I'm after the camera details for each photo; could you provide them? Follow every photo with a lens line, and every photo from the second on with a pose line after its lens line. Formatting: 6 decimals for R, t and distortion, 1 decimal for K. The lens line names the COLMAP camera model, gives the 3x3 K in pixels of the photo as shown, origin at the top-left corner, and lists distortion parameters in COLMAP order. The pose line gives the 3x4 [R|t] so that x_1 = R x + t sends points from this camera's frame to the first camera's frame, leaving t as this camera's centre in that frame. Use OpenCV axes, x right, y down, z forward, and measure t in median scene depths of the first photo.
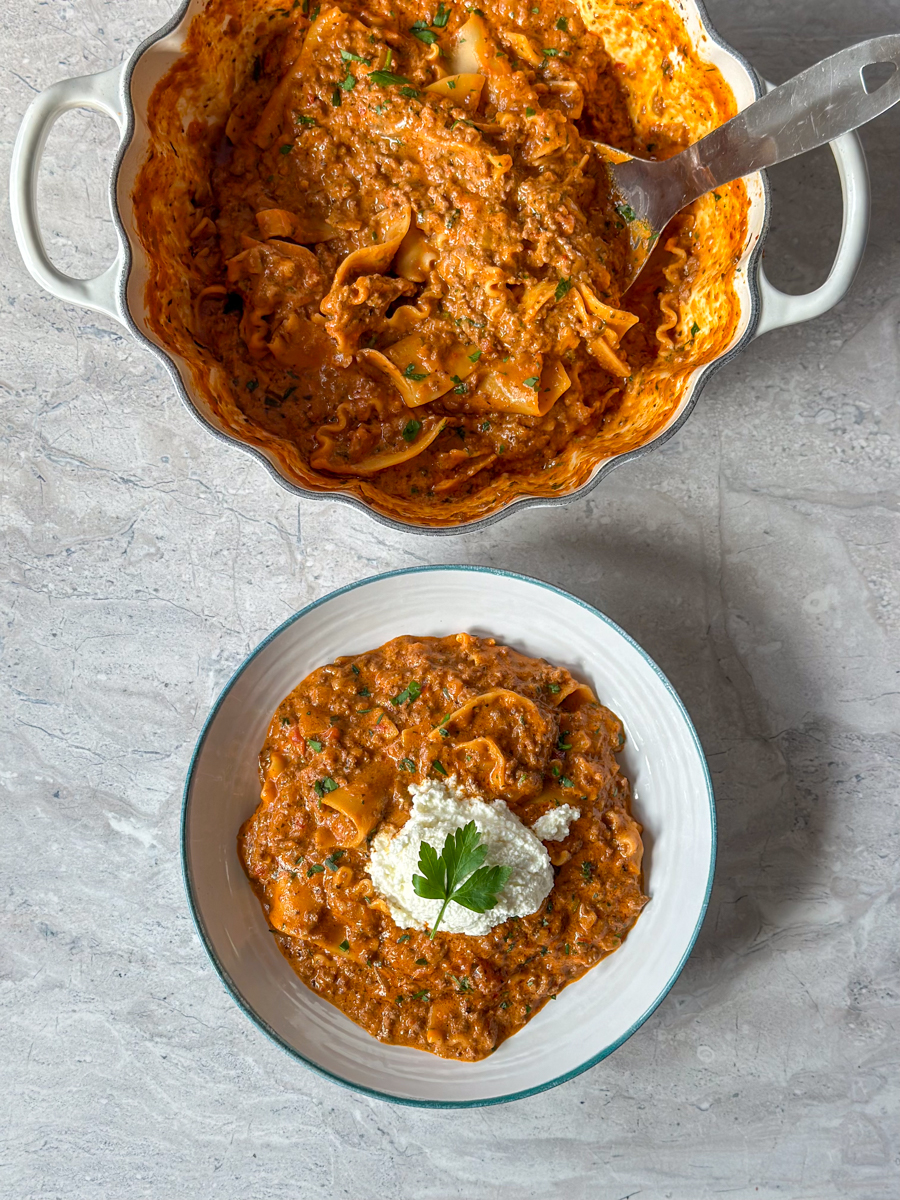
lens RADIAL K [[1442.9, 0, 450.0], [0, 1442.9, 600.0], [0, 0, 1]] dist [-0.019365, -0.015614]
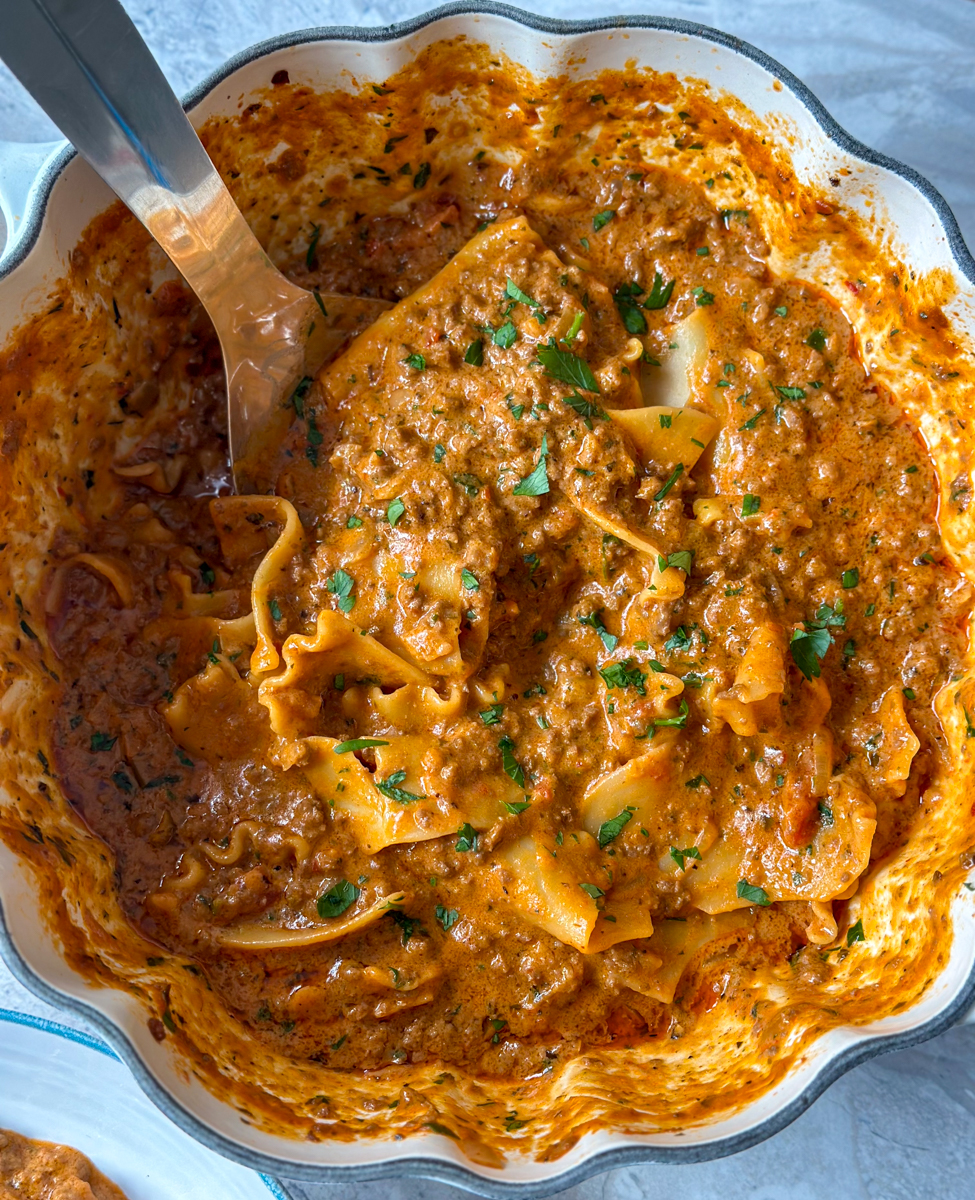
lens RADIAL K [[1739.8, 0, 487.5], [0, 1739.8, 600.0], [0, 0, 1]] dist [-0.001041, -0.002764]
pose [[0.929421, 0.363930, -0.061084, 0.033978], [-0.368748, 0.909555, -0.191662, -0.129493], [-0.014192, 0.200660, 0.979558, 0.335325]]
